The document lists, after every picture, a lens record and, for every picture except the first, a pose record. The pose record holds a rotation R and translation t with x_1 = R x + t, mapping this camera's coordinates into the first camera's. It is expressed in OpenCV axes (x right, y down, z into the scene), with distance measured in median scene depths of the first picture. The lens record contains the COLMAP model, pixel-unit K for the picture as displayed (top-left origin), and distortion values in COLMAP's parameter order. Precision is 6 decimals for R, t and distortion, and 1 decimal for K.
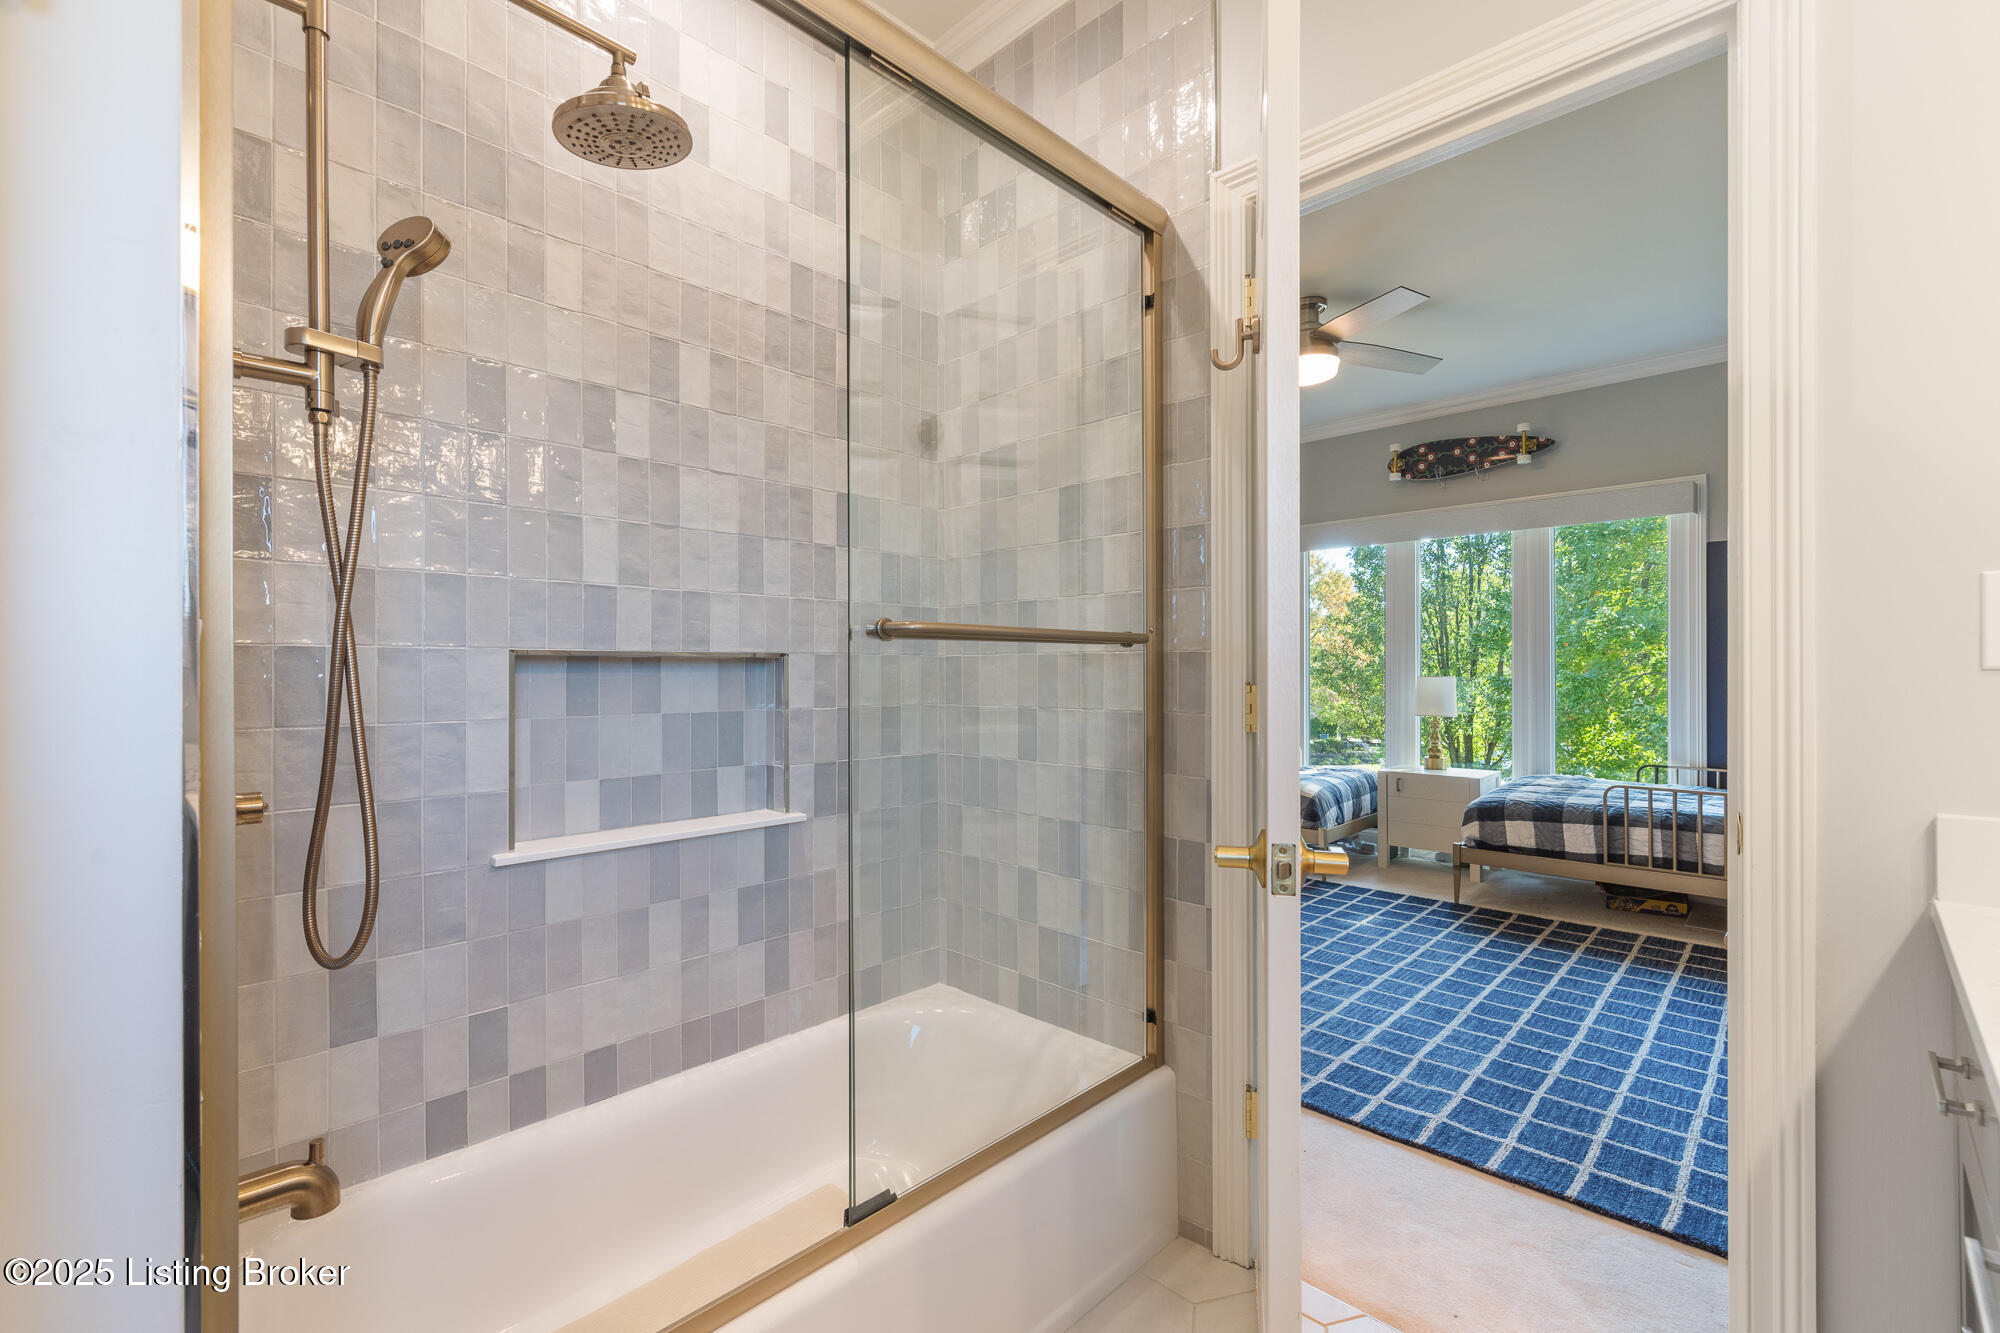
lens RADIAL K [[864.0, 0, 1002.3], [0, 864.0, 669.5], [0, 0, 1]] dist [0.004539, 0.000394]
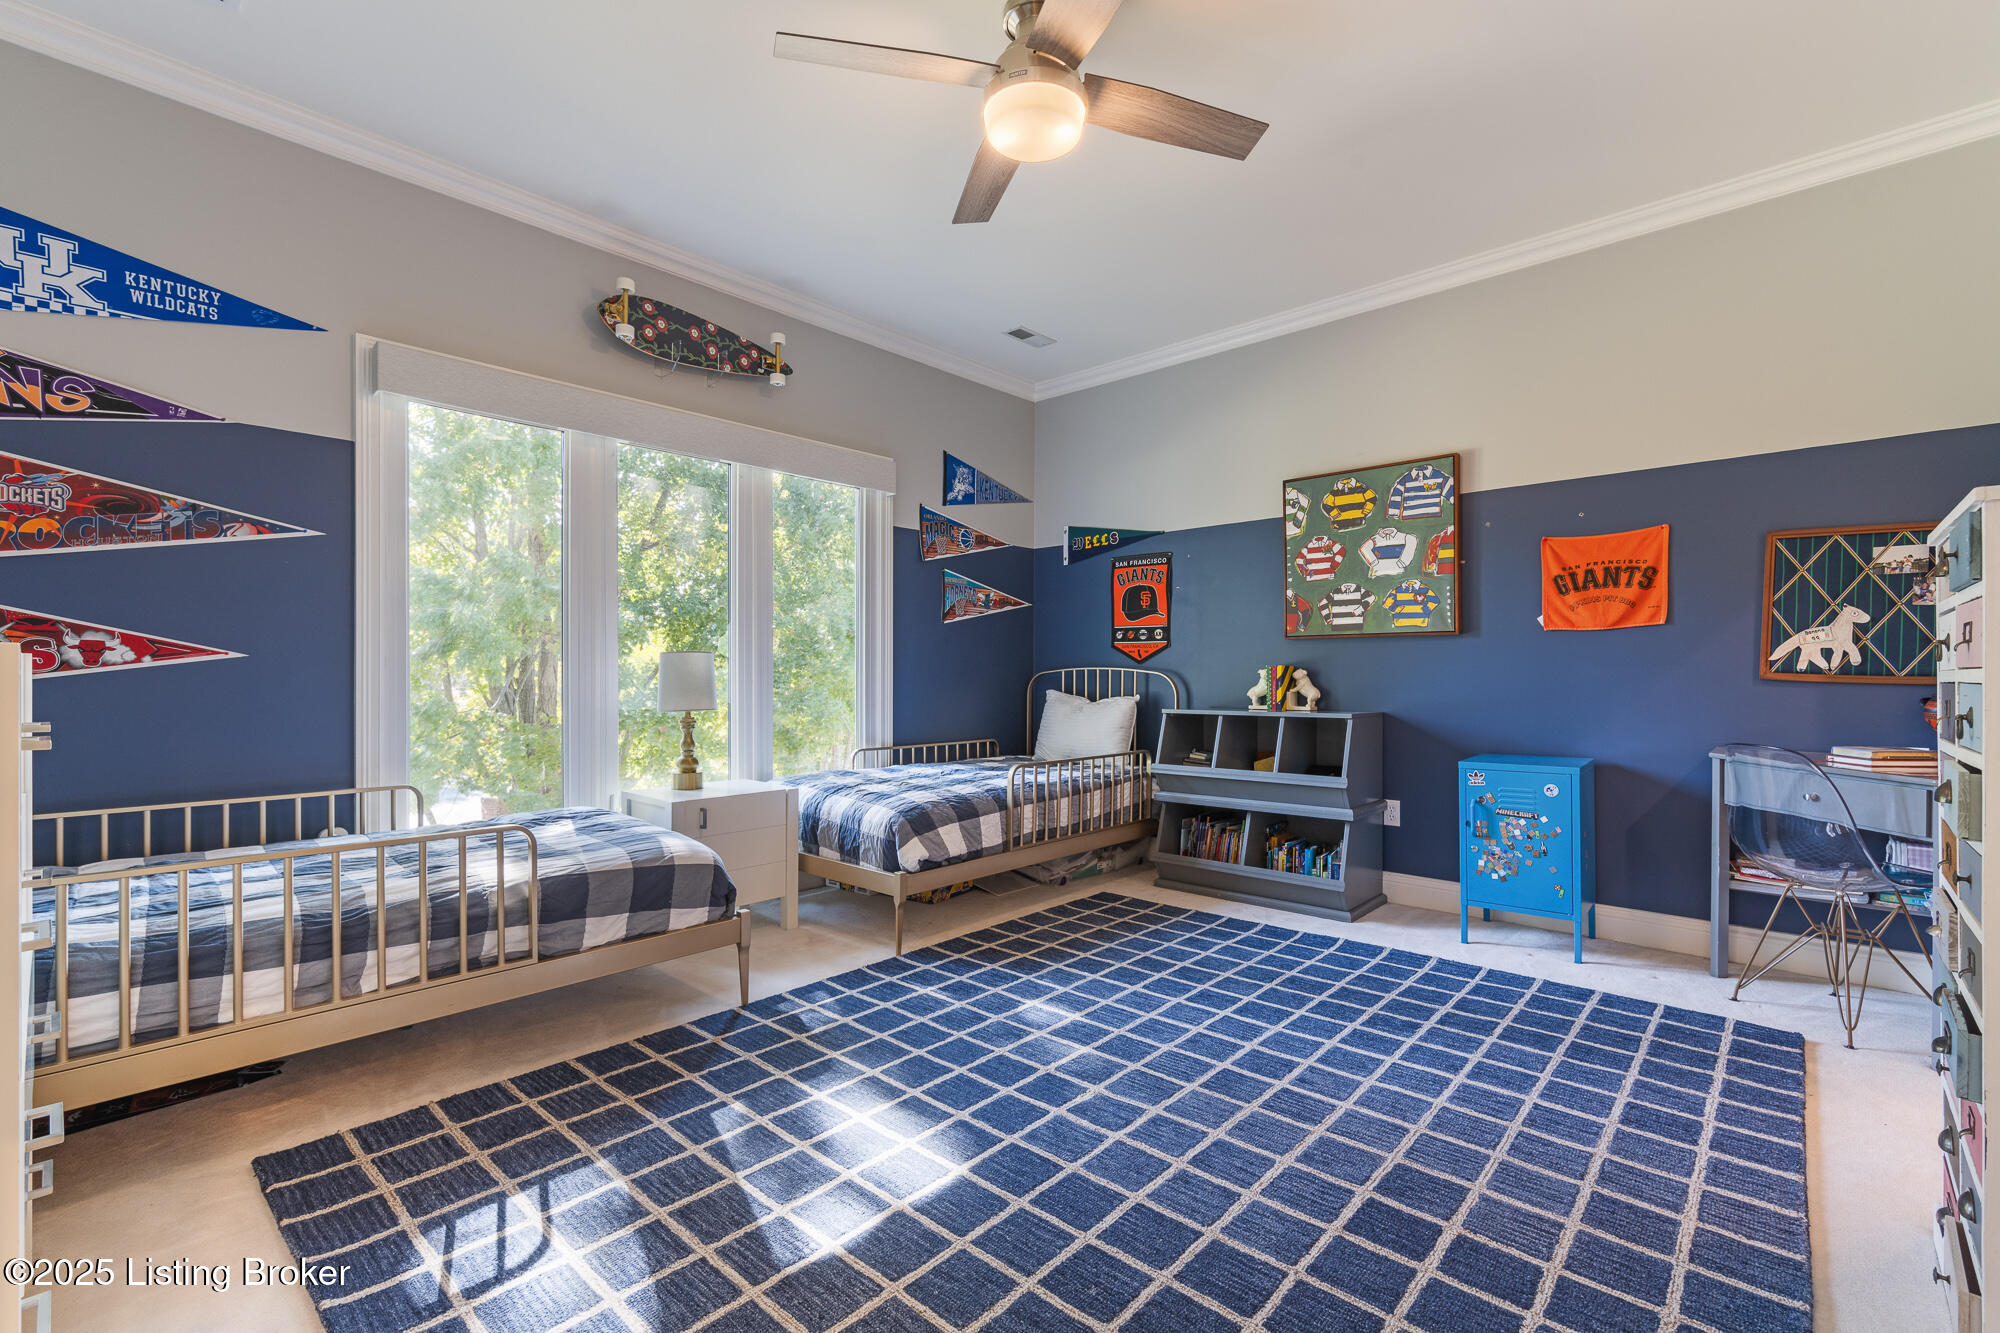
lens RADIAL K [[864.0, 0, 1002.3], [0, 864.0, 669.5], [0, 0, 1]] dist [0.004539, 0.000394]
pose [[-0.024692, 0.012408, 0.999618, -0.260494], [-0.003786, 0.999915, -0.012505, 0.042911], [-0.999688, -0.004094, -0.024643, 1.106447]]
